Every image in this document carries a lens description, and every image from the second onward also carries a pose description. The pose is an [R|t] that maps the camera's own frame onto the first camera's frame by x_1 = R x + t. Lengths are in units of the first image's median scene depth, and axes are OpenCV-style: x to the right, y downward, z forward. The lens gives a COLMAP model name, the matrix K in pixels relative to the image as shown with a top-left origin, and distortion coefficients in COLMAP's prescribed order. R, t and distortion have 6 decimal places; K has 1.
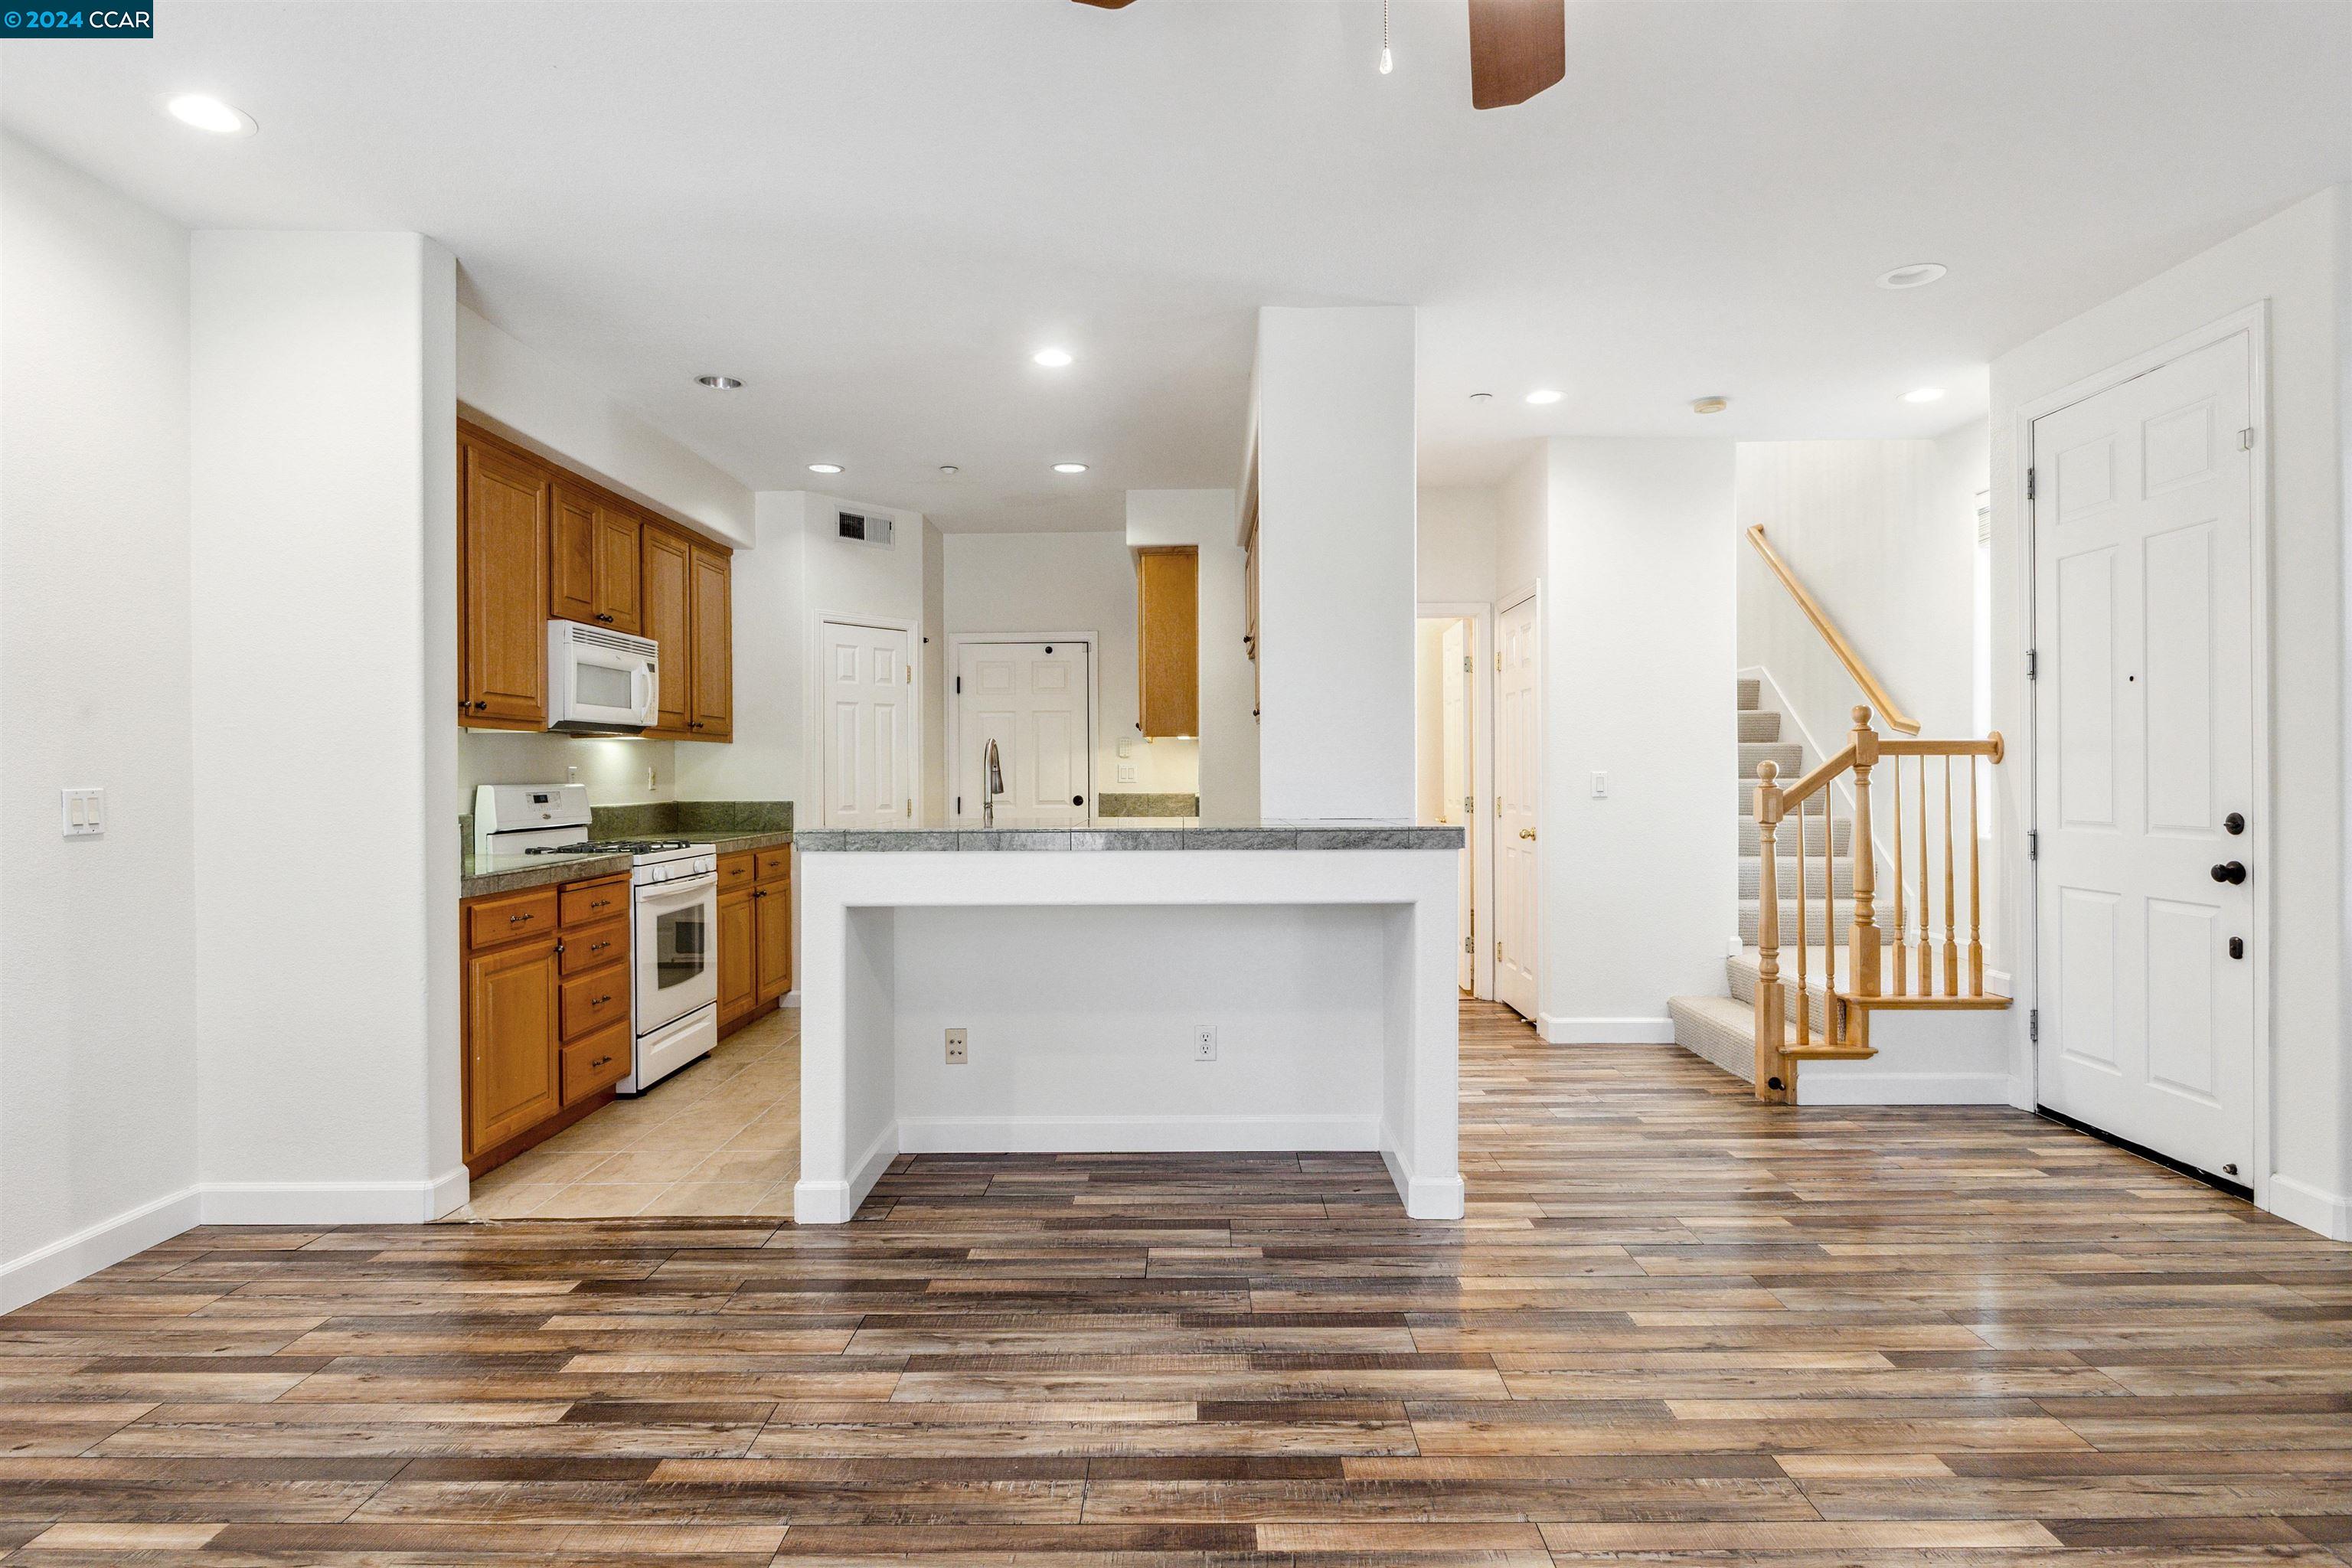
lens RADIAL K [[1237.6, 0, 1189.8], [0, 1237.6, 777.3], [0, 0, 1]] dist [-0.005913, -0.000969]
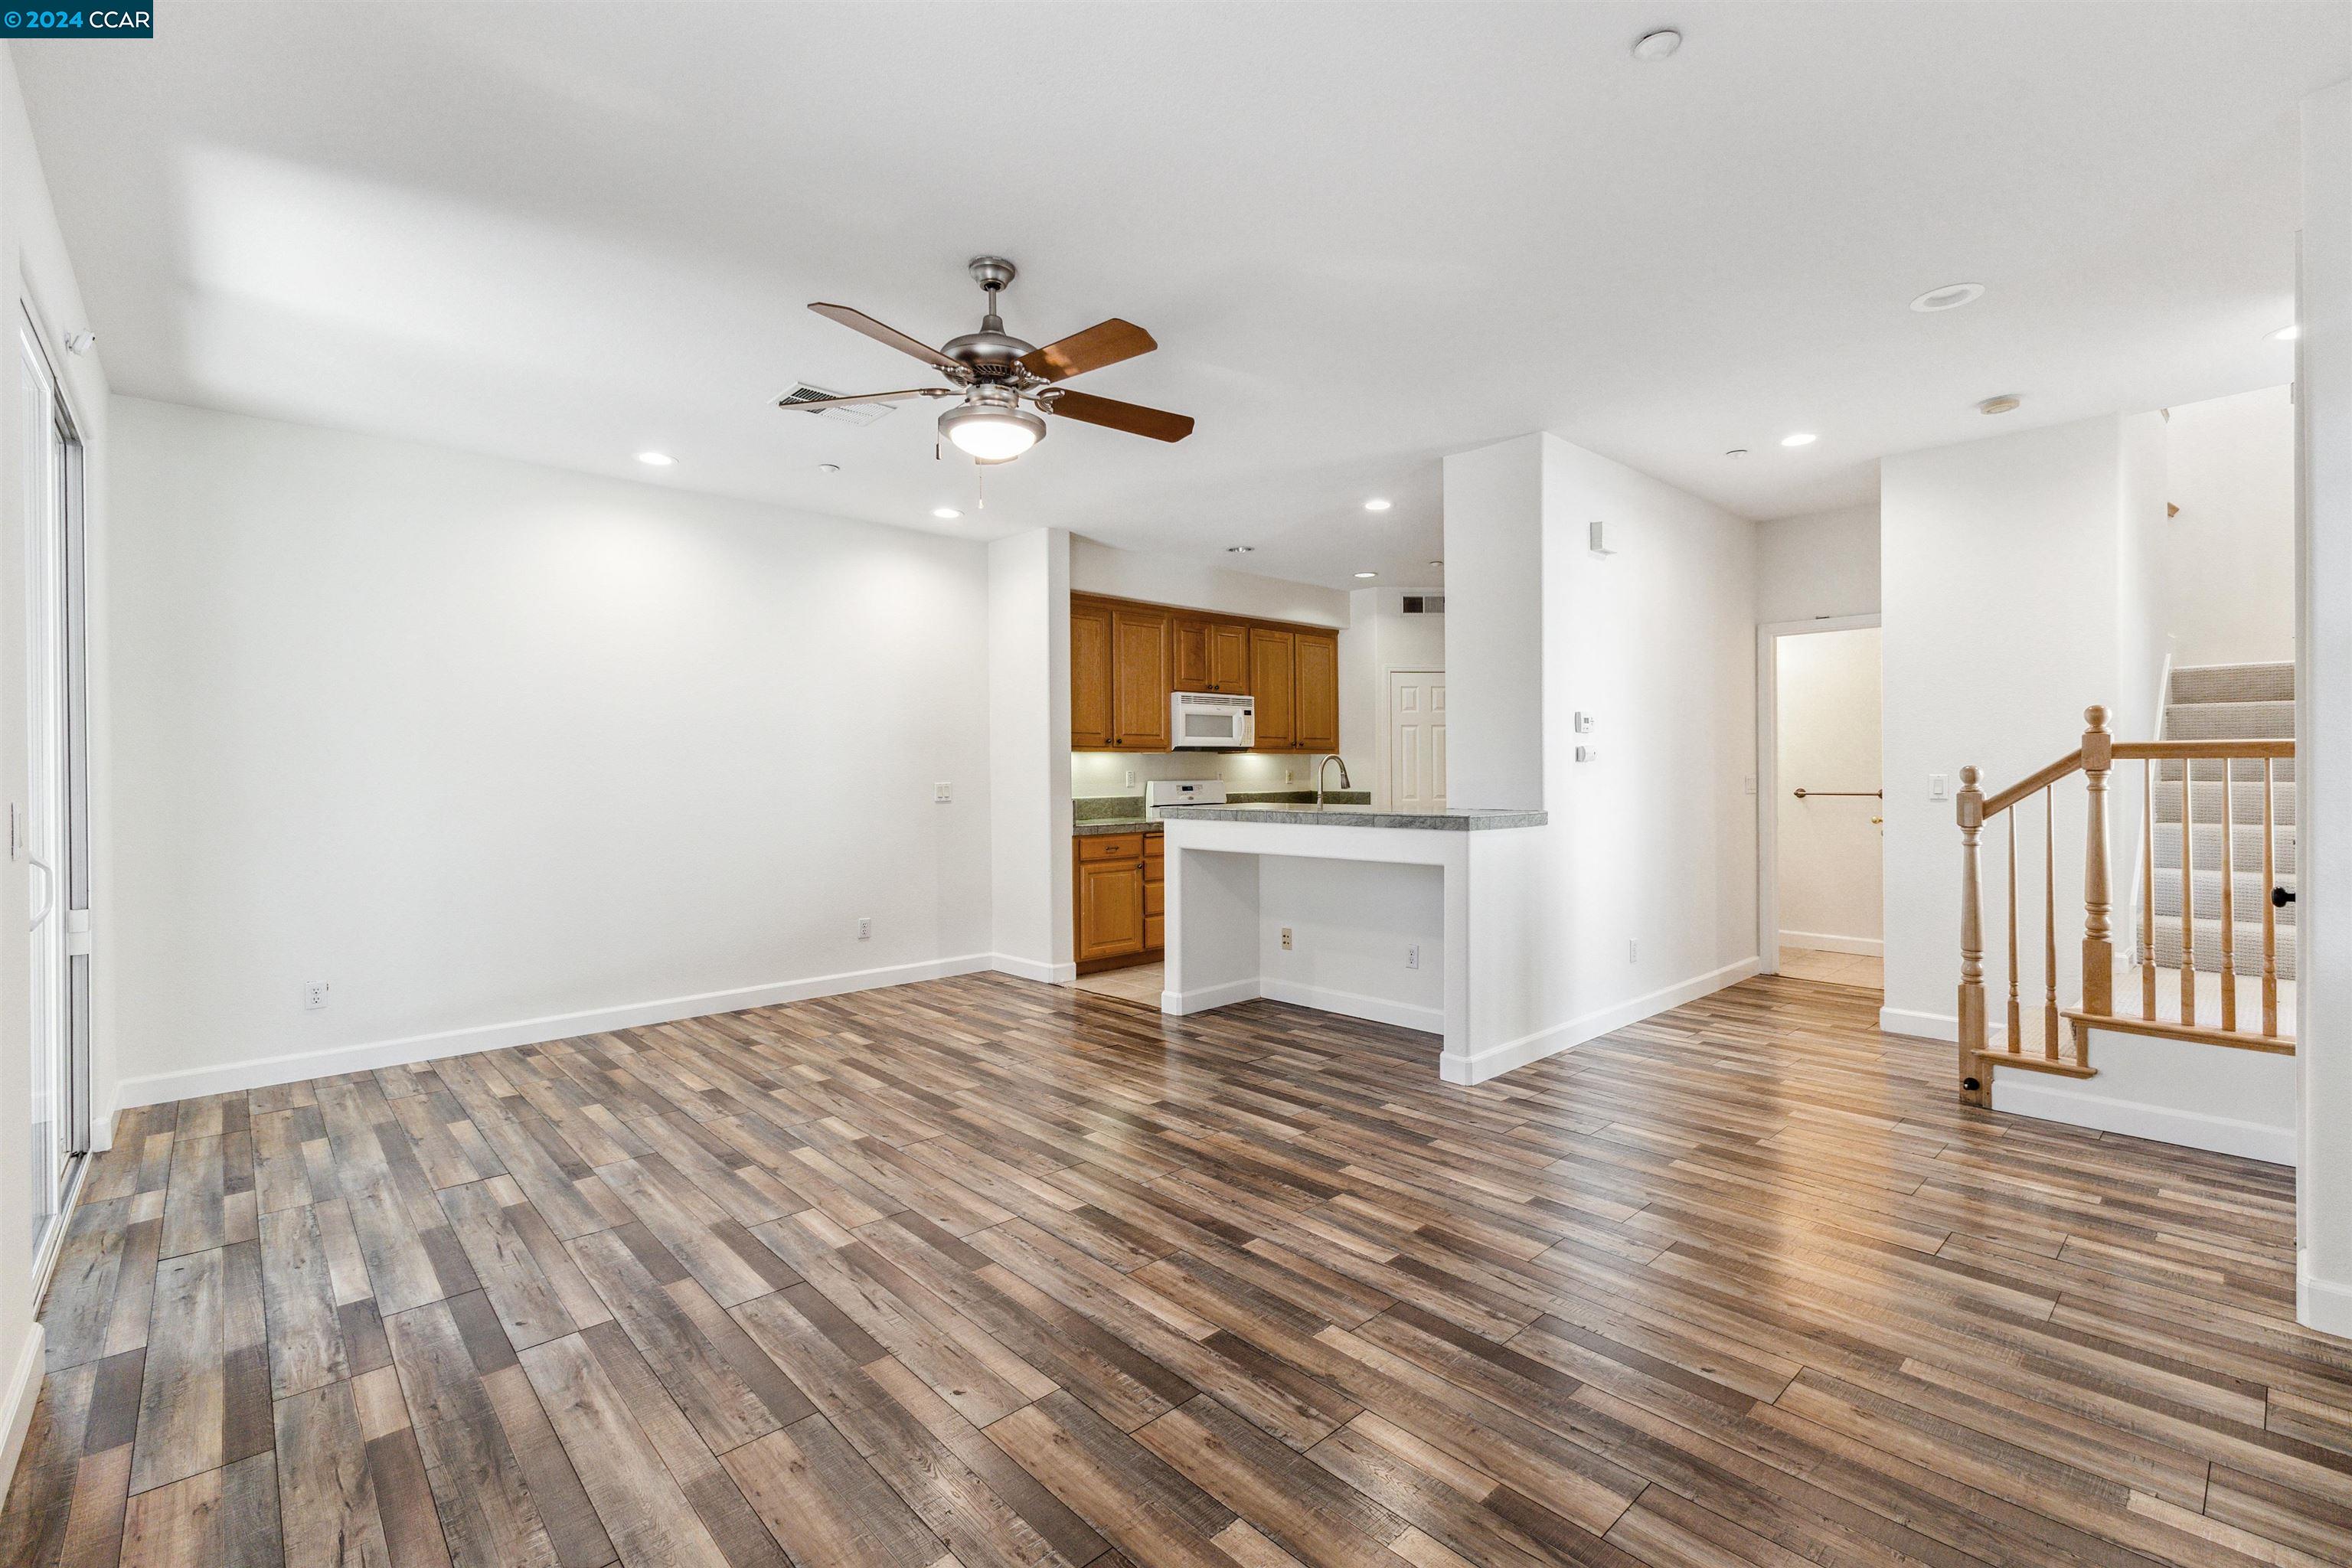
lens RADIAL K [[1029.8, 0, 1186.0], [0, 1029.8, 774.8], [0, 0, 1]] dist [0.011013, -0.000319]
pose [[0.685898, 0.001893, -0.727695, 0.660176], [0.001815, 0.999989, 0.004312, -0.010731], [0.727696, -0.004279, 0.685887, -0.052761]]
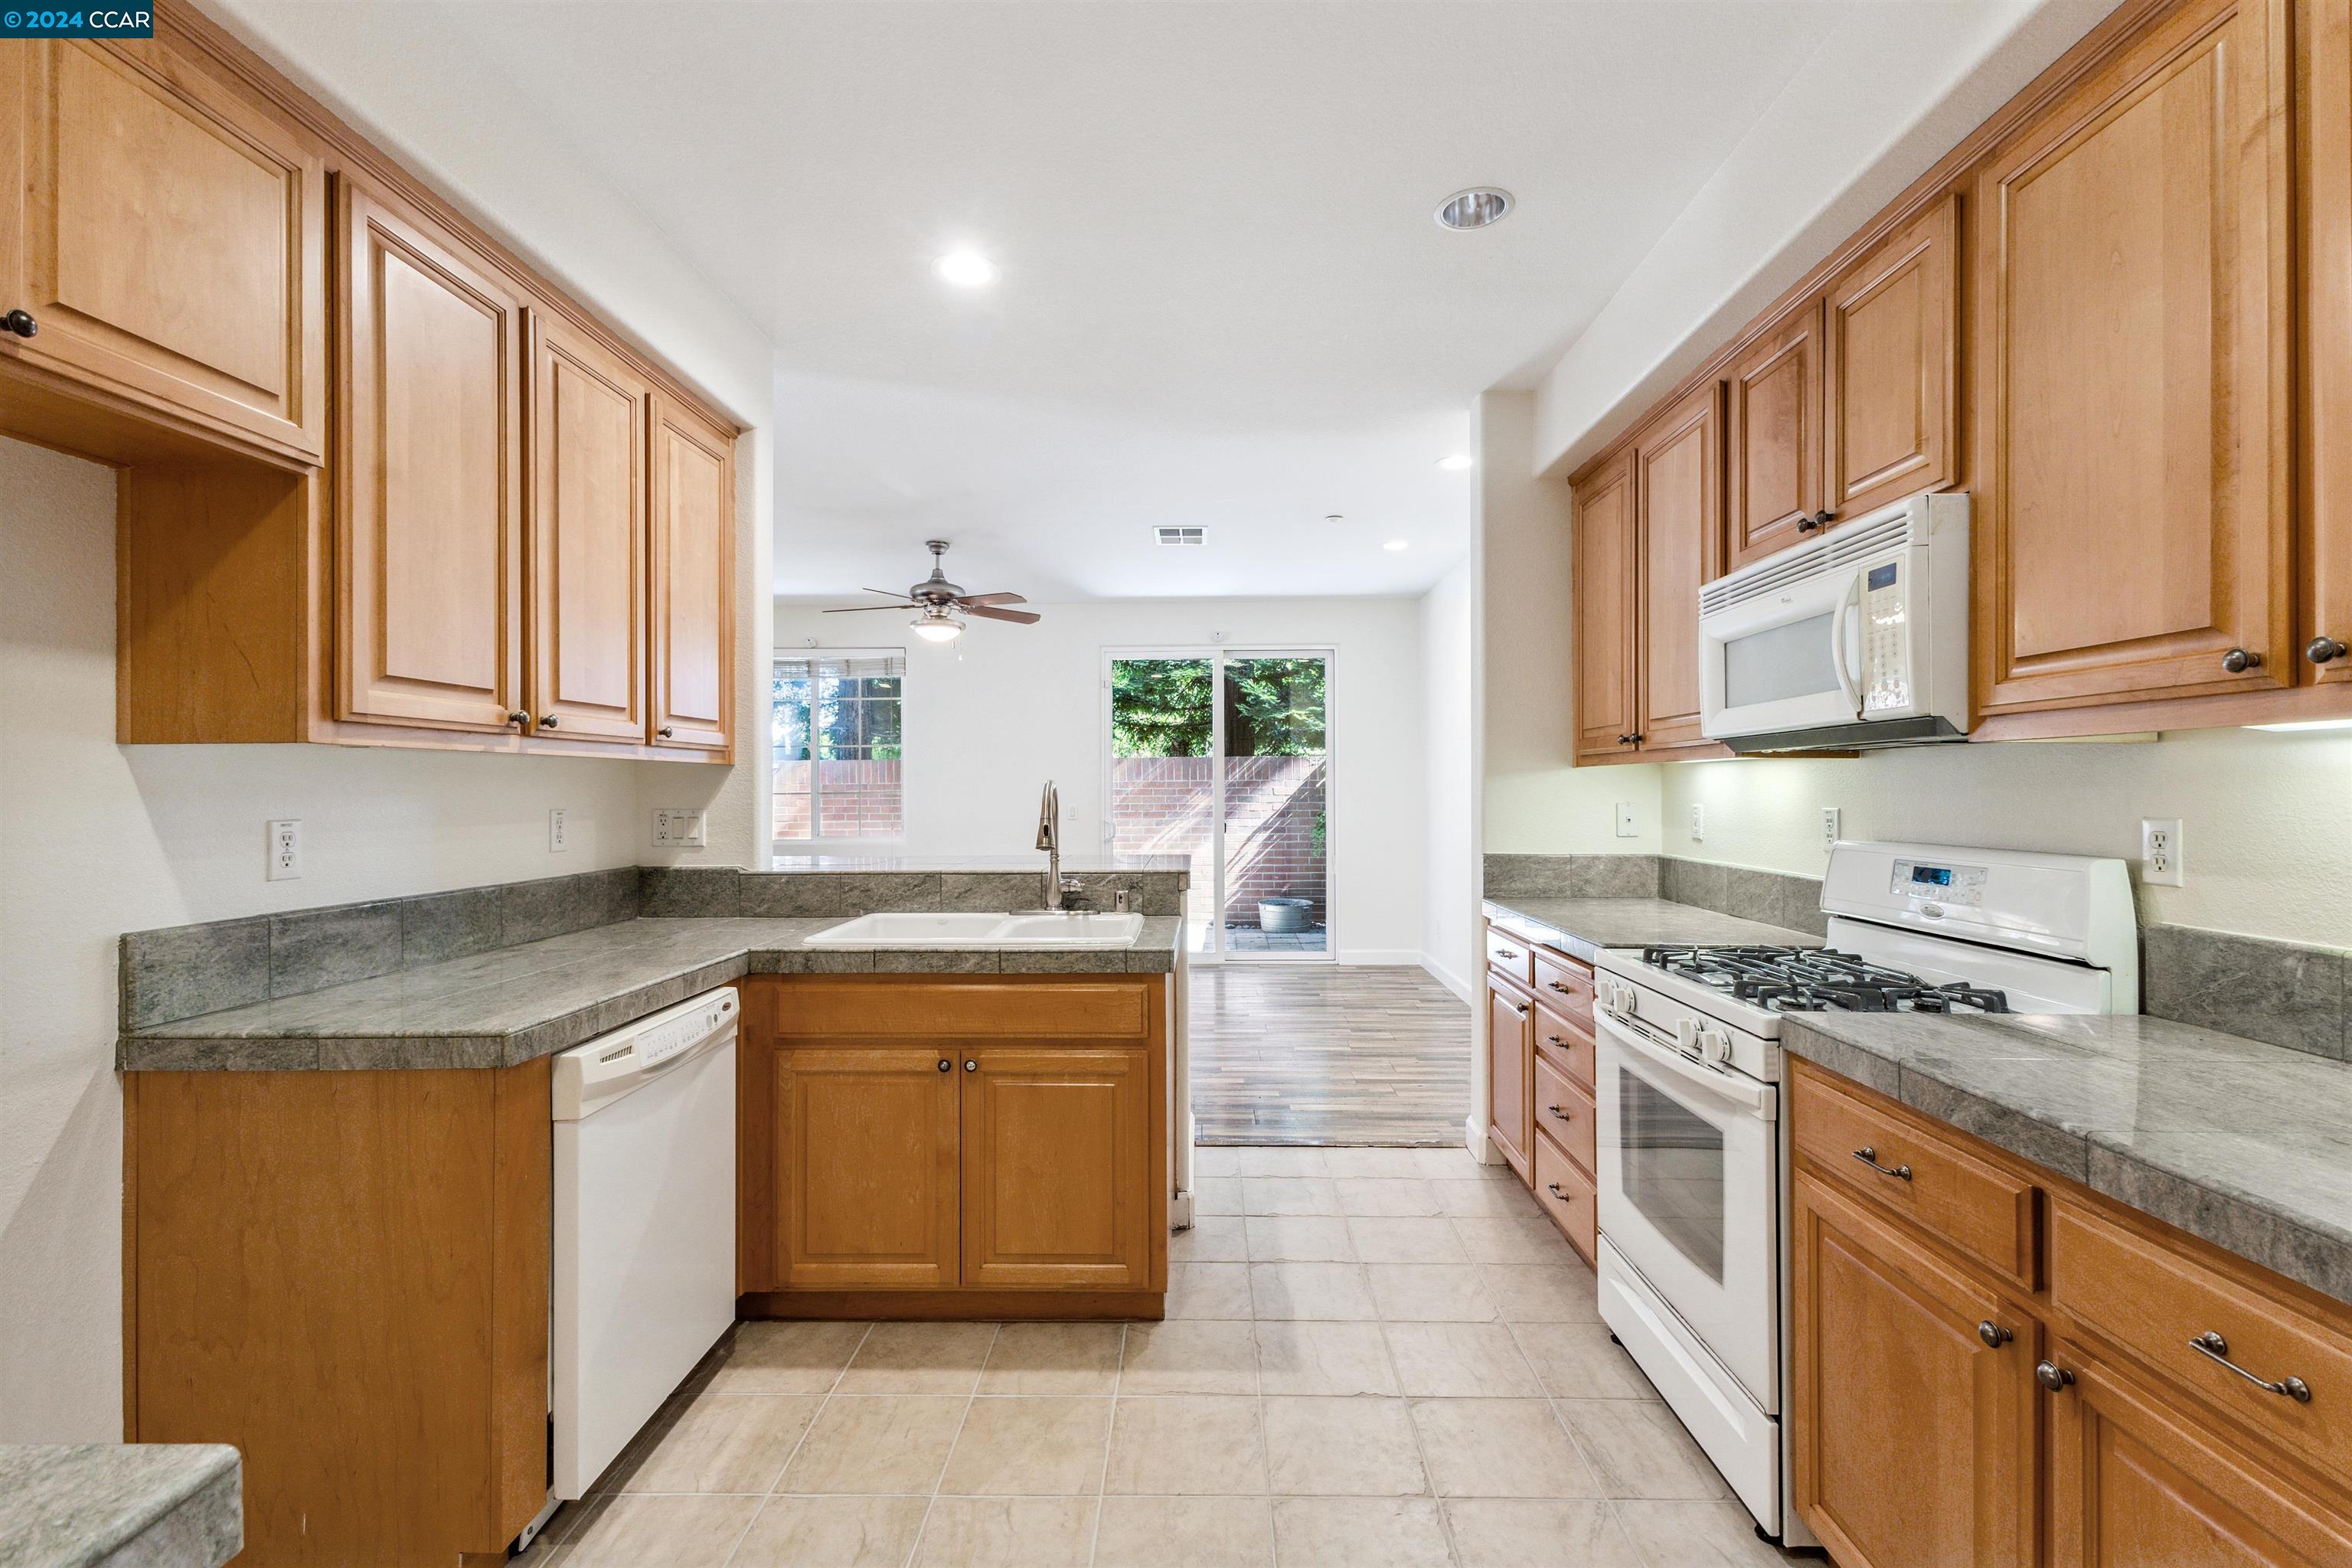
lens RADIAL K [[1038.1, 0, 1183.3], [0, 1038.1, 789.6], [0, 0, 1]] dist [0.001862, 0.000041]
pose [[-0.999776, 0.008368, 0.019449, -0.253068], [0.008432, 0.999959, 0.003244, -0.025380], [-0.019421, 0.003407, -0.999806, 1.634349]]
